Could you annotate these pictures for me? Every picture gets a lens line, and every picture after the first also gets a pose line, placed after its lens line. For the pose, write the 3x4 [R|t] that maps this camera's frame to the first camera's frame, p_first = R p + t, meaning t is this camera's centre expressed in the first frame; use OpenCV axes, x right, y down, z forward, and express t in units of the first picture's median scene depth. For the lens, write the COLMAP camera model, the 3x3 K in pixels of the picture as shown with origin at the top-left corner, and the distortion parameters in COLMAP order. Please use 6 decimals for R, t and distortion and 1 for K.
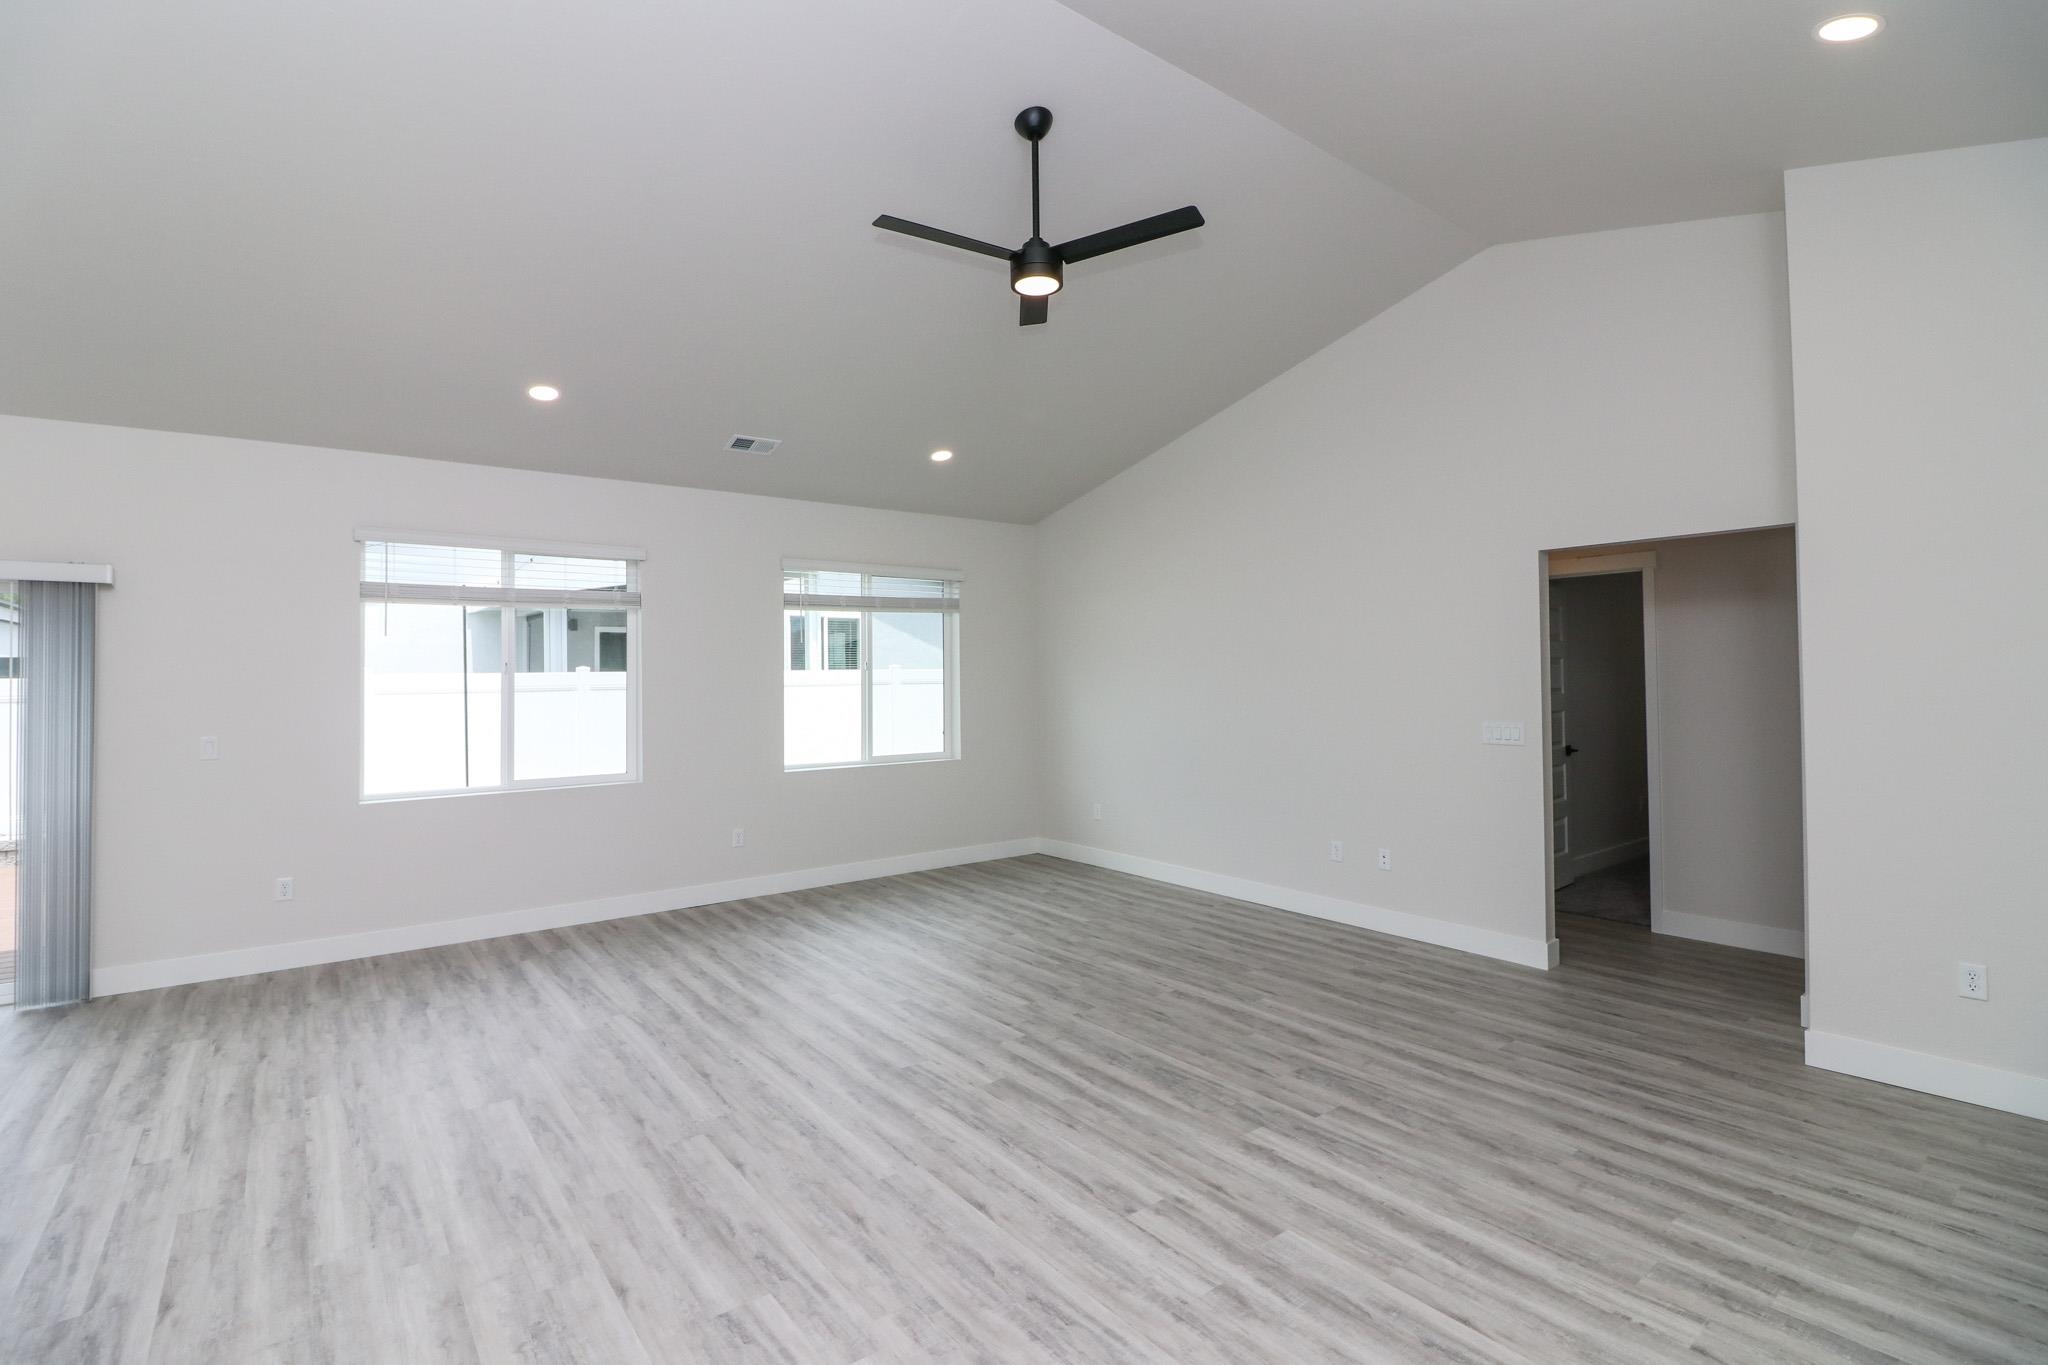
lens RADIAL K [[940.8, 0, 1015.8], [0, 940.8, 662.9], [0, 0, 1]] dist [-0.003842, -0.010105]
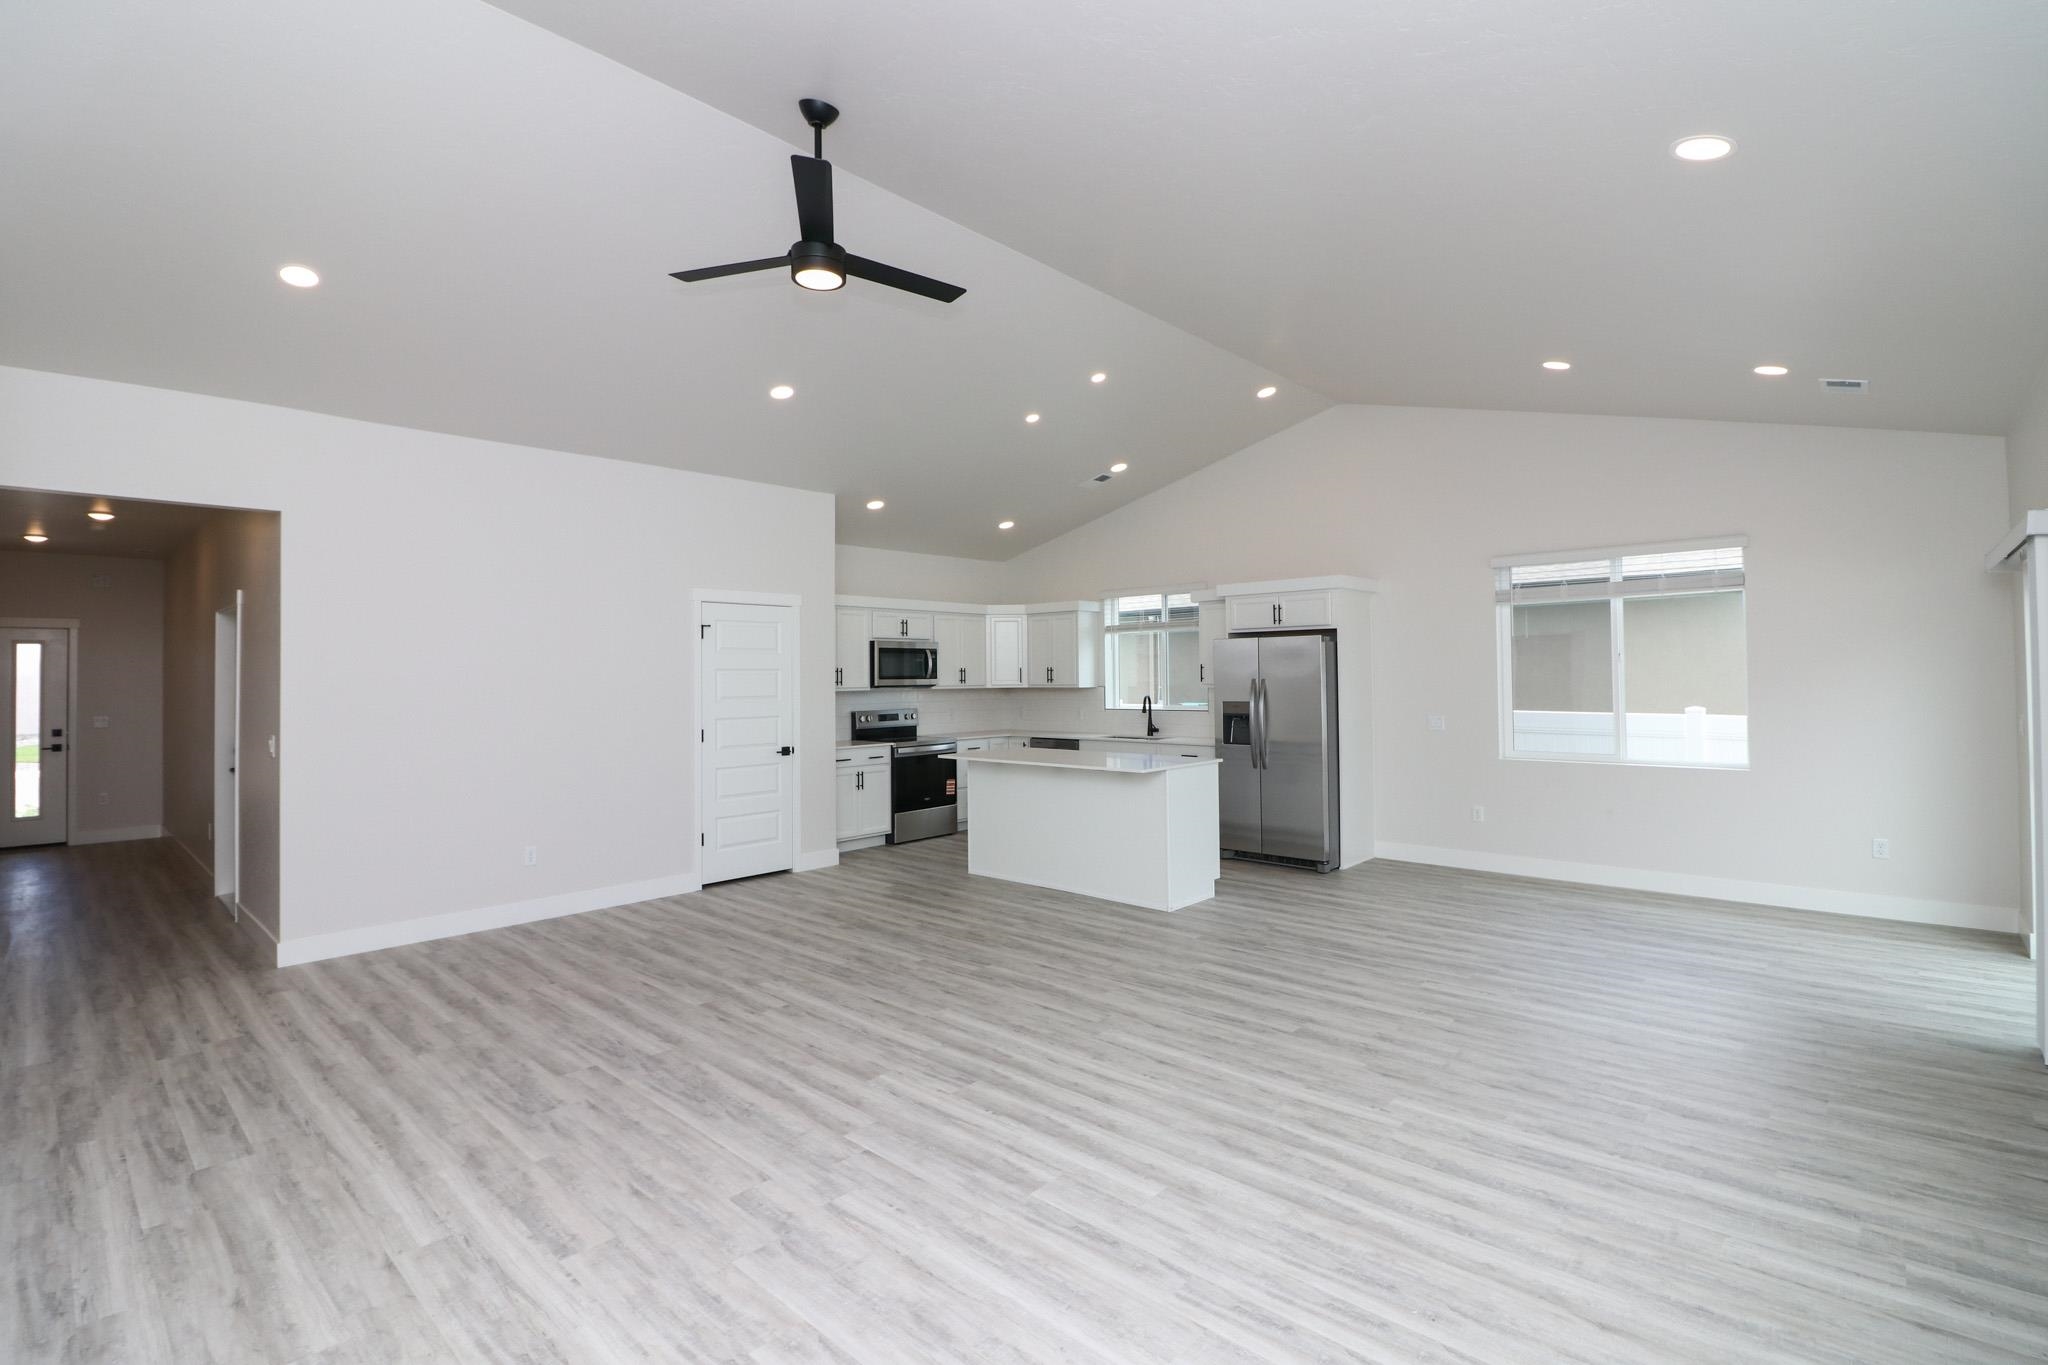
lens RADIAL K [[941.3, 0, 1015.2], [0, 941.3, 657.8], [0, 0, 1]] dist [-0.001969, -0.011537]
pose [[-0.985734, 0.018460, -0.167292, -0.007506], [0.024864, 0.999033, -0.036267, 0.029678], [0.166461, -0.039909, -0.985240, 1.960462]]
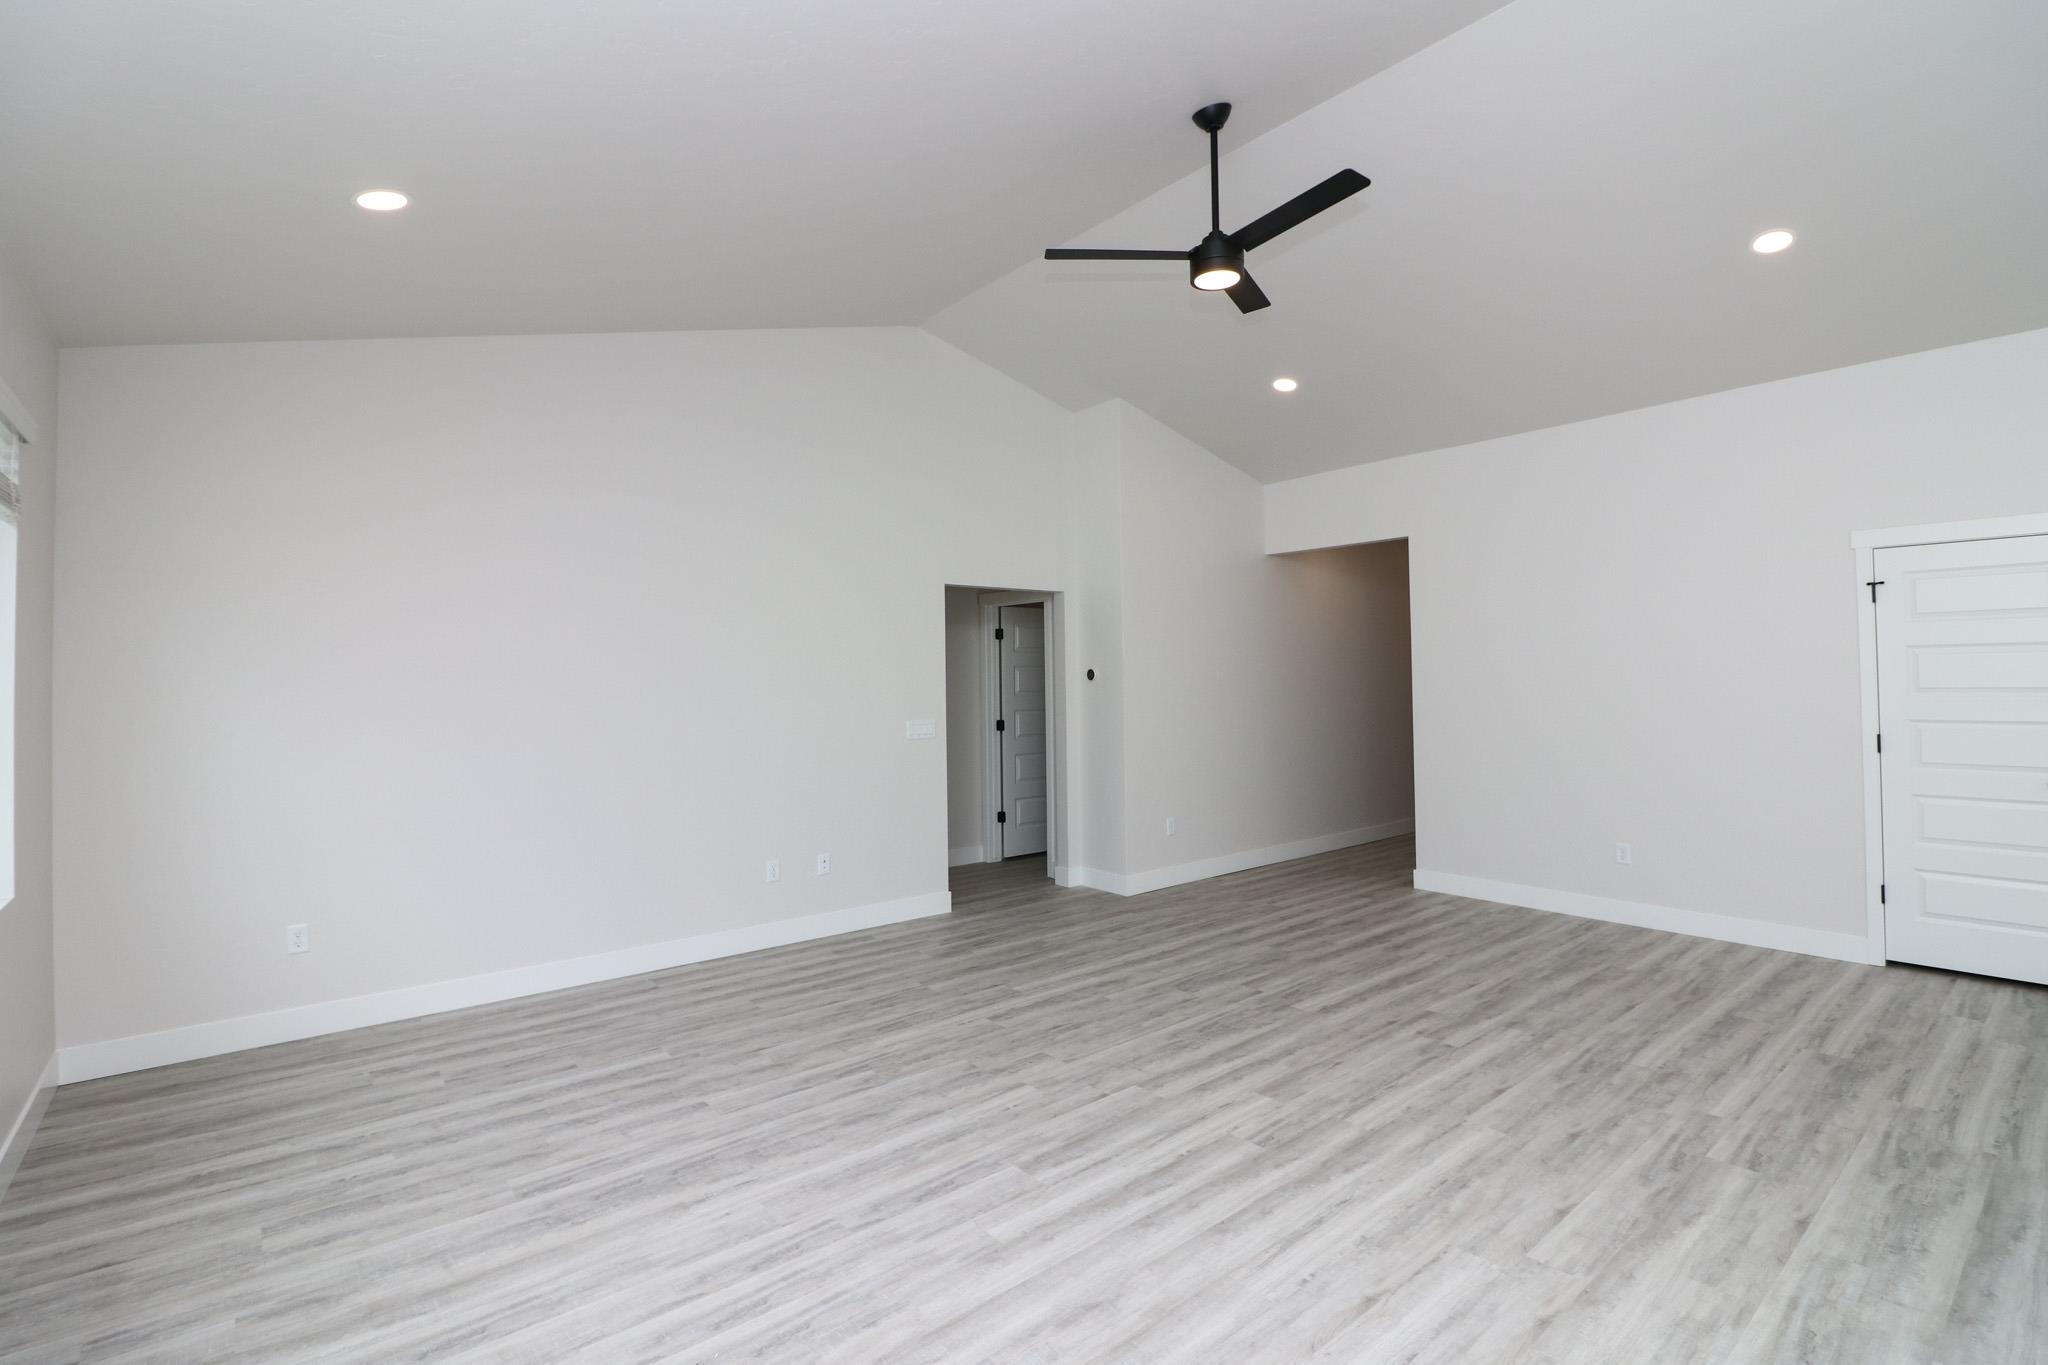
lens RADIAL K [[941.3, 0, 1015.2], [0, 941.3, 657.8], [0, 0, 1]] dist [-0.001969, -0.011537]
pose [[-0.031375, 0.032170, 0.998990, -0.942146], [-0.003031, 0.999474, -0.032281, 0.028950], [-0.999503, -0.004041, -0.031261, 1.230897]]
